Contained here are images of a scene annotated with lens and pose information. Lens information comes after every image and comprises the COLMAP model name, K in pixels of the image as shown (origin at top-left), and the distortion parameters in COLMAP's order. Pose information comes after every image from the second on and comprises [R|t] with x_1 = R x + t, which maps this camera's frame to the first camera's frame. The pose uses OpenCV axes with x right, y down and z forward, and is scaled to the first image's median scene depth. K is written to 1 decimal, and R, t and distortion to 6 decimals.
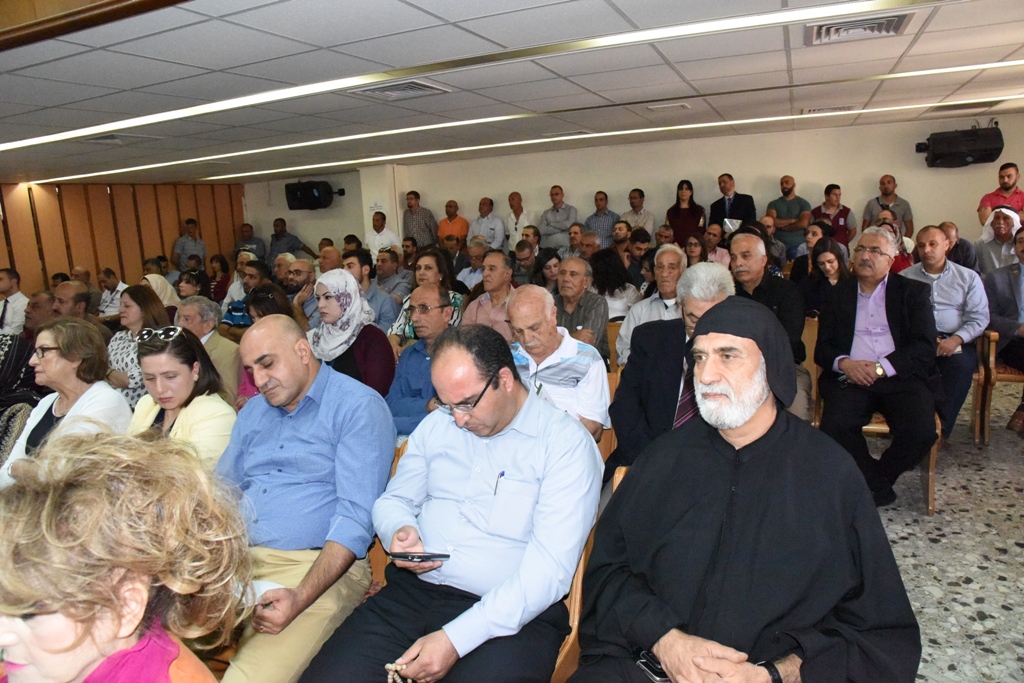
lens RADIAL K [[692.9, 0, 516.4], [0, 692.9, 337.8], [0, 0, 1]] dist [-0.107623, 0.051969]
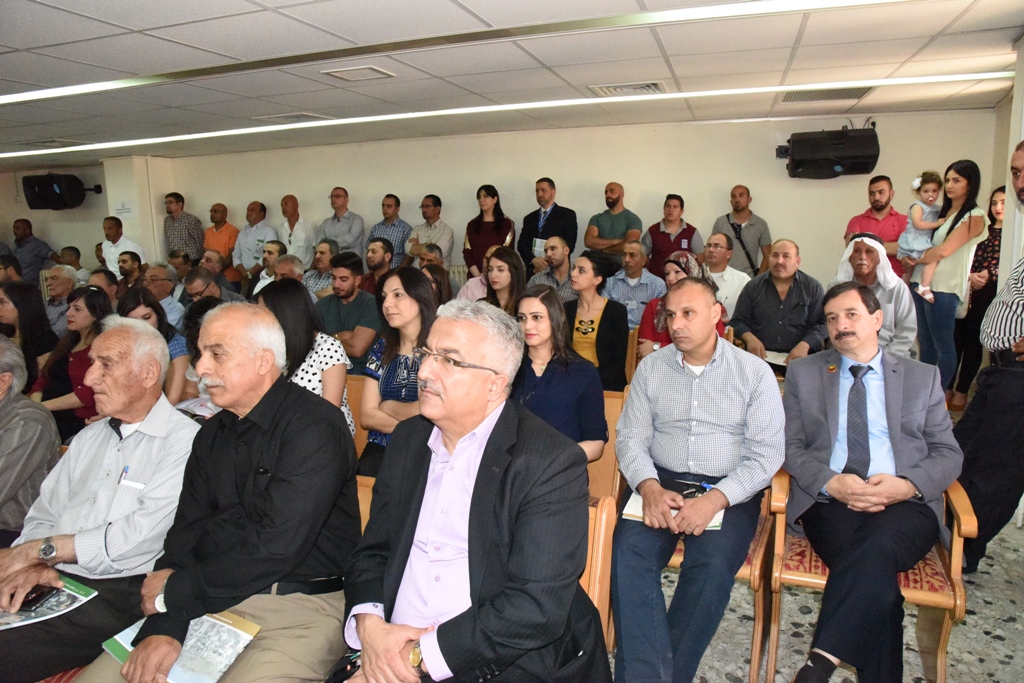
lens RADIAL K [[692.9, 0, 515.8], [0, 692.9, 341.4], [0, 0, 1]] dist [-0.107623, 0.051969]
pose [[0.995629, 0.016446, 0.091935, 0.219995], [-0.016798, 0.999854, 0.003049, -0.059421], [-0.091872, -0.004580, 0.995760, 0.233064]]
